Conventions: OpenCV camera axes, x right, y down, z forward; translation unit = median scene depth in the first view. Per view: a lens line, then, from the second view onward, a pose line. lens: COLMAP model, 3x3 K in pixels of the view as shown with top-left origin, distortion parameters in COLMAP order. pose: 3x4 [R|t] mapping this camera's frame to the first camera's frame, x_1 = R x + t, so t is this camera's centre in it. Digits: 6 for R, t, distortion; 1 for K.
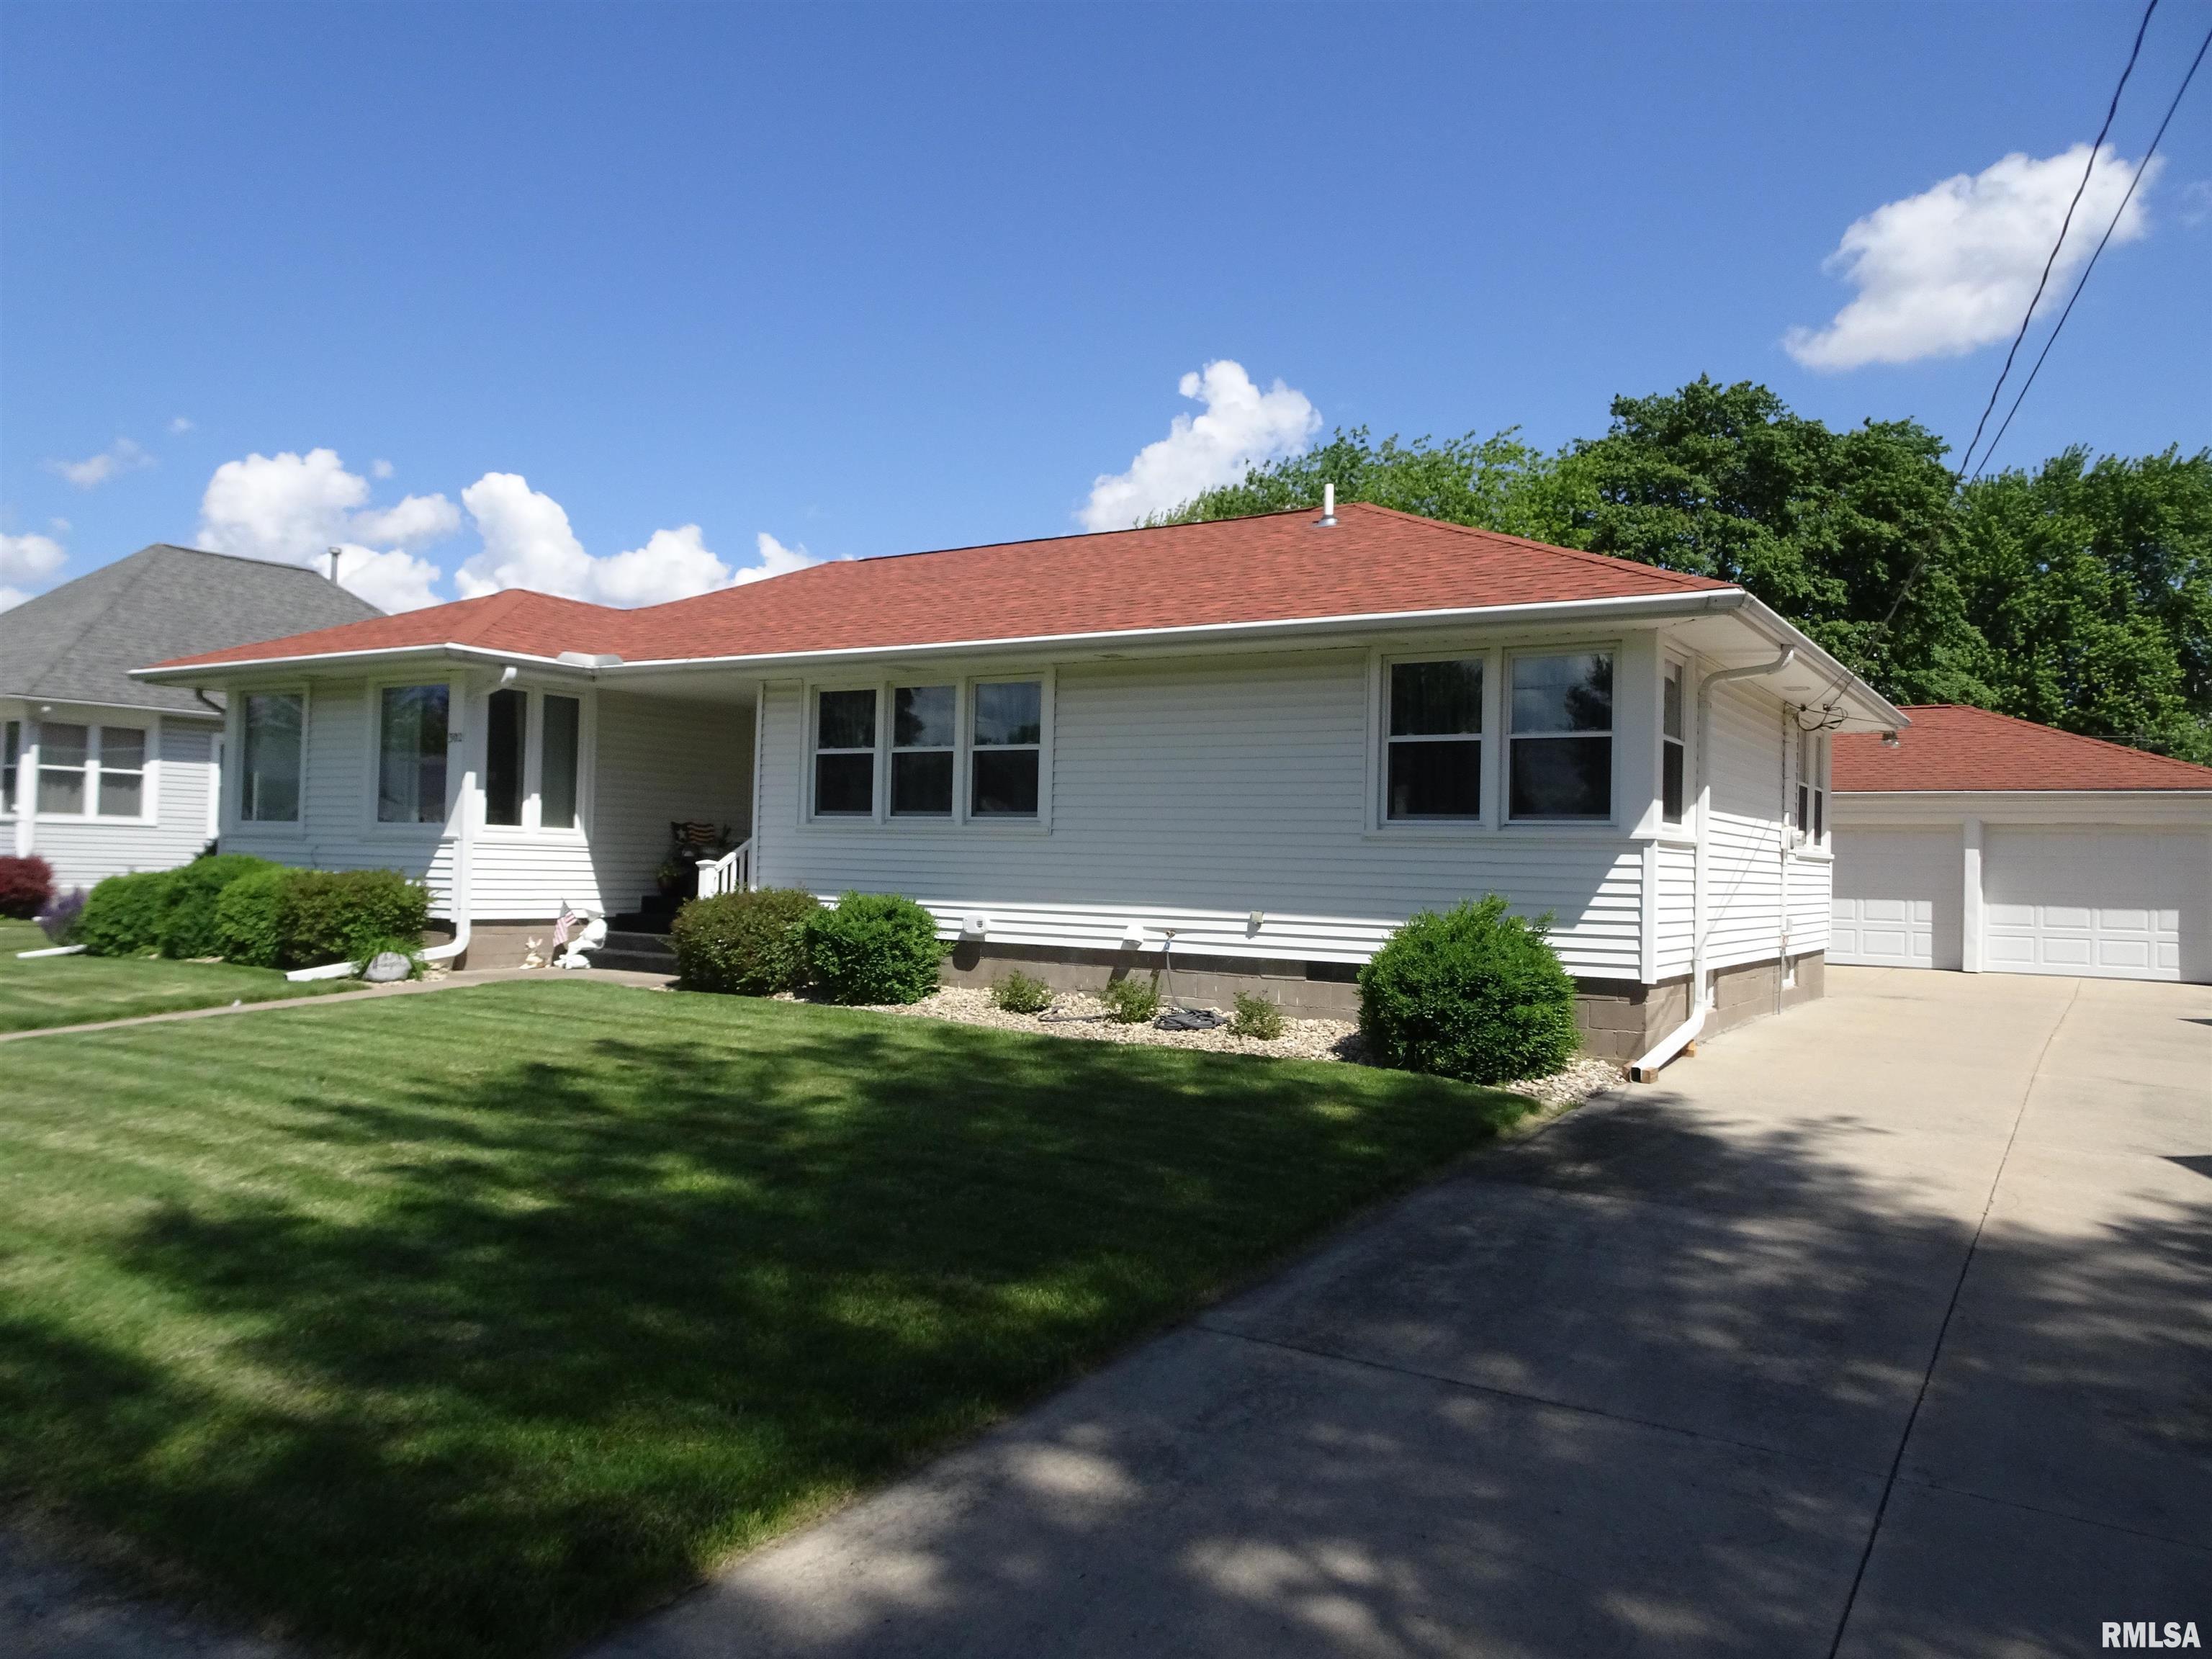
lens RADIAL K [[1543.7, 0, 1106.0], [0, 1543.7, 829.5], [0, 0, 1]] dist [0.002860, 0.000780]
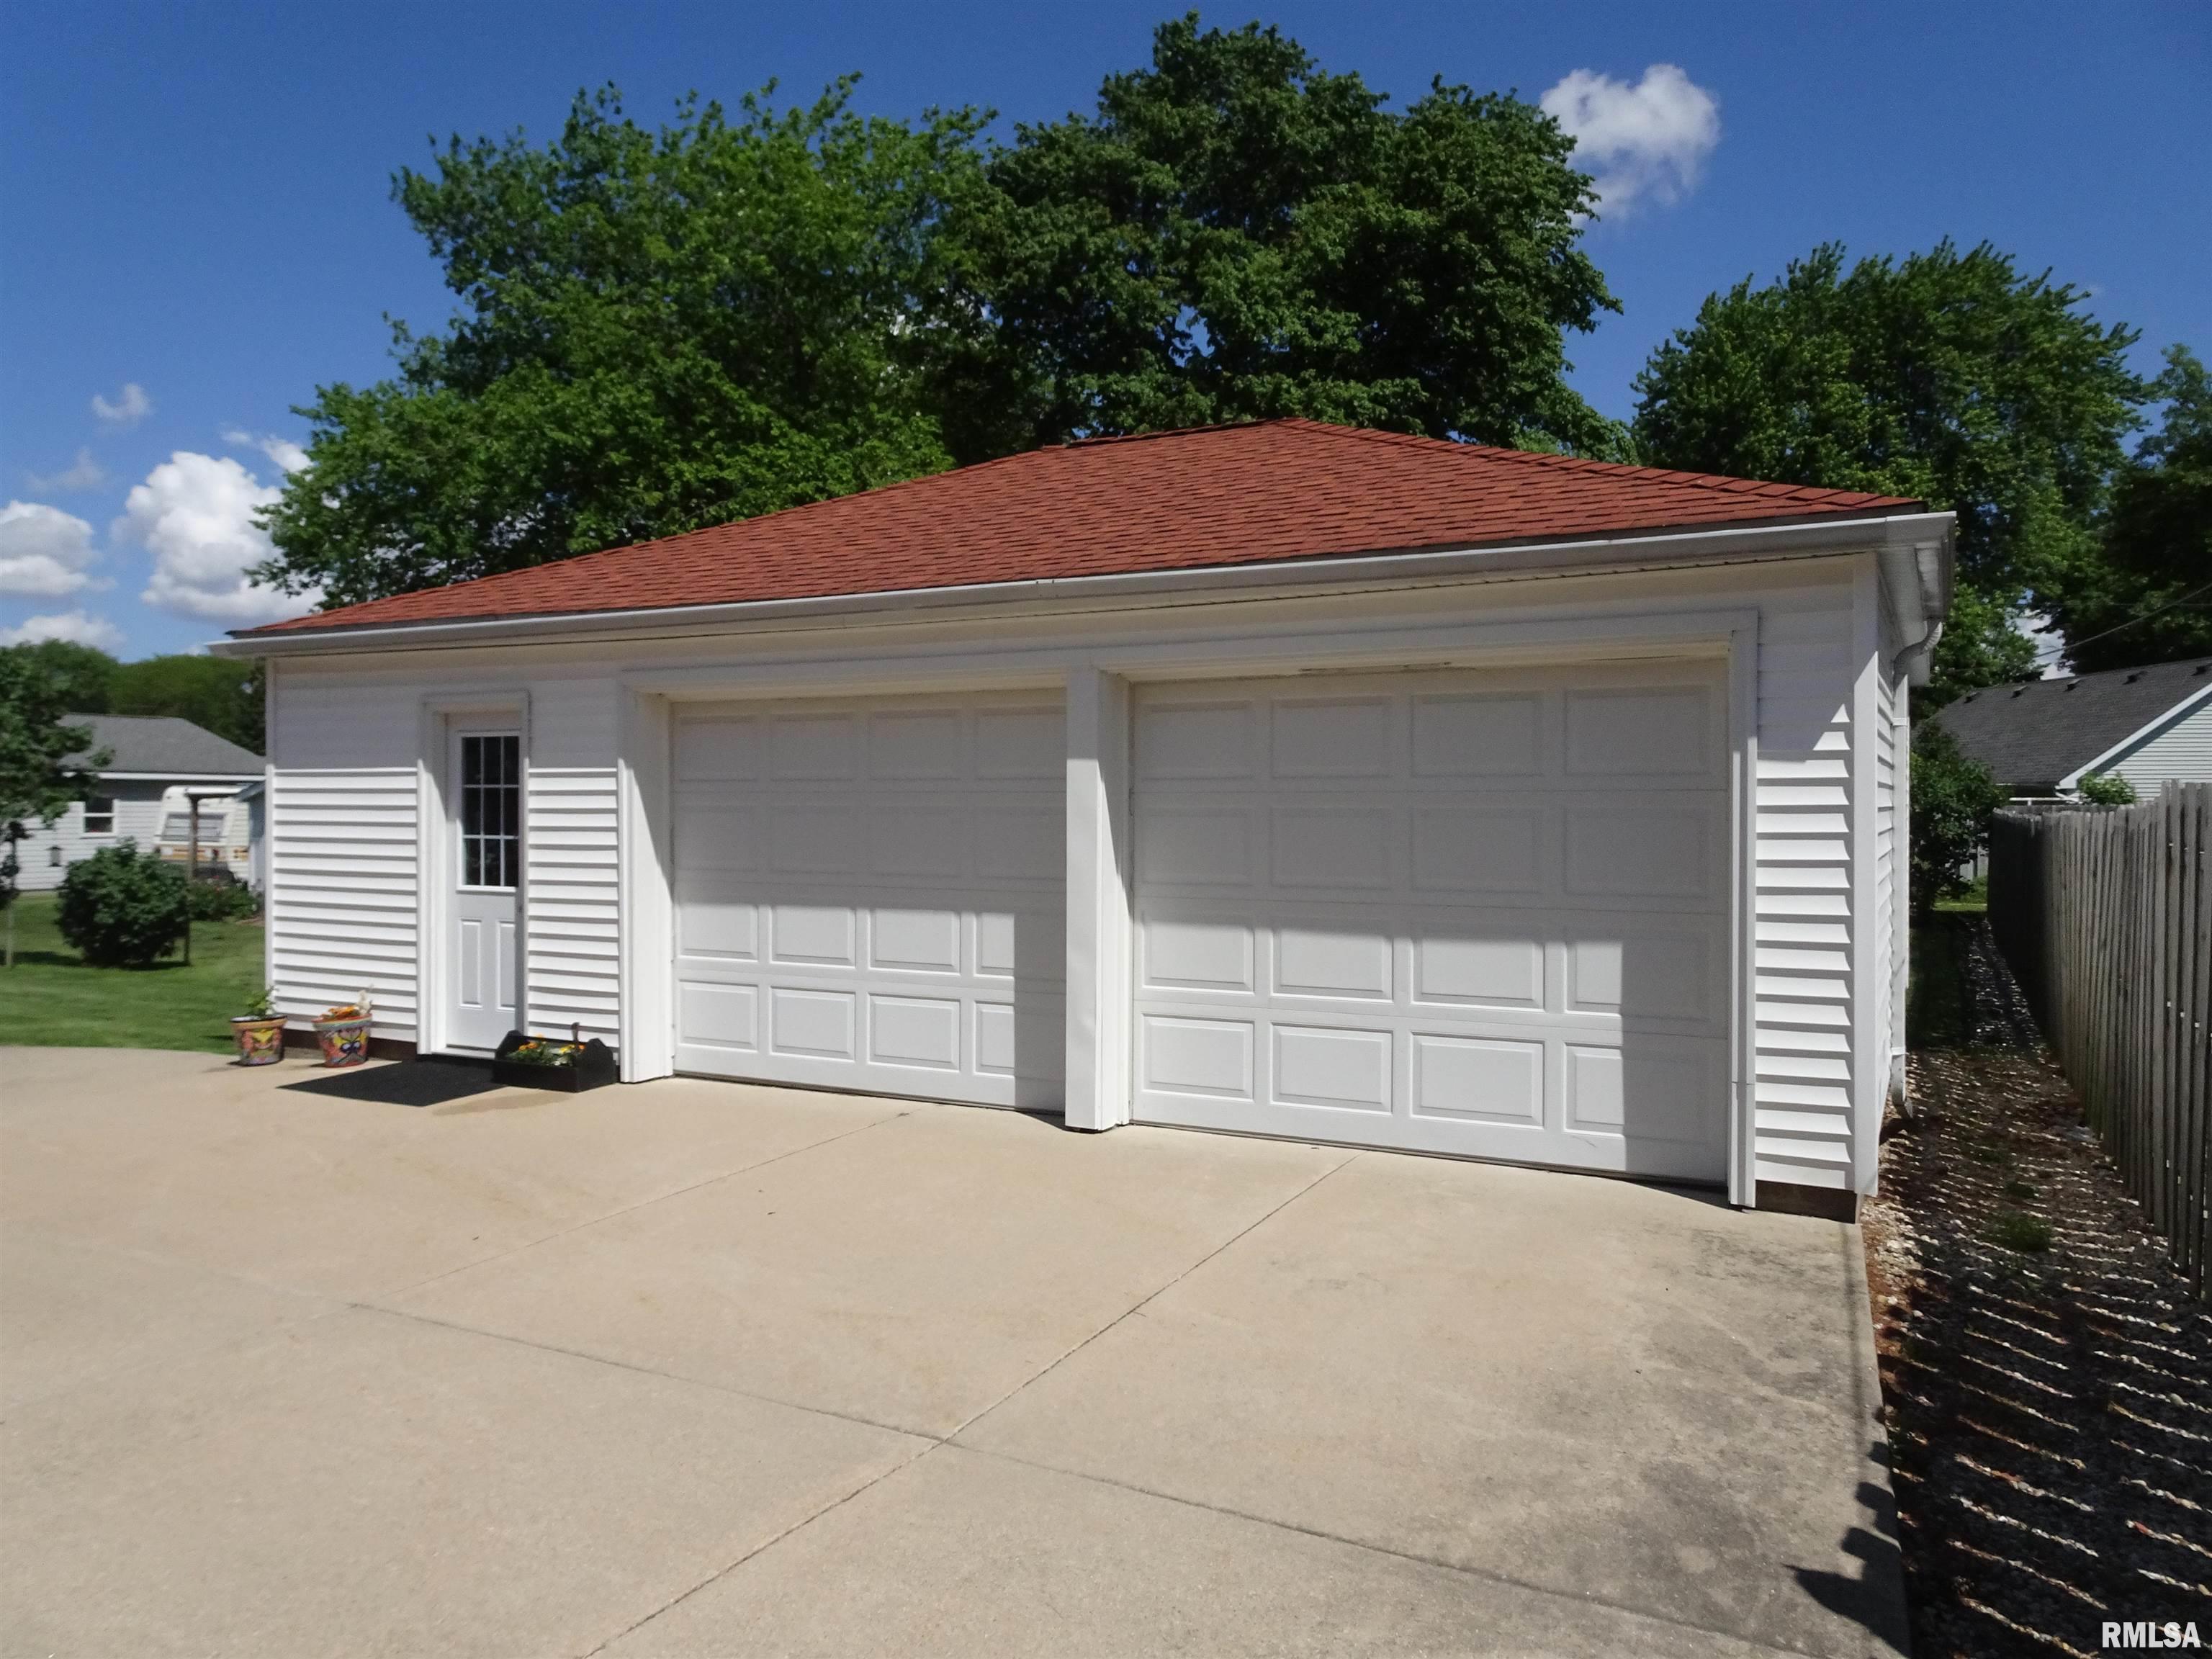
lens RADIAL K [[1543.7, 0, 1106.0], [0, 1543.7, 829.5], [0, 0, 1]] dist [0.002860, 0.000780]
pose [[0.996364, -0.028137, 0.080421, 0.304103], [0.024587, 0.998693, 0.044805, 0.007227], [-0.081577, -0.042665, 0.995753, 0.378458]]
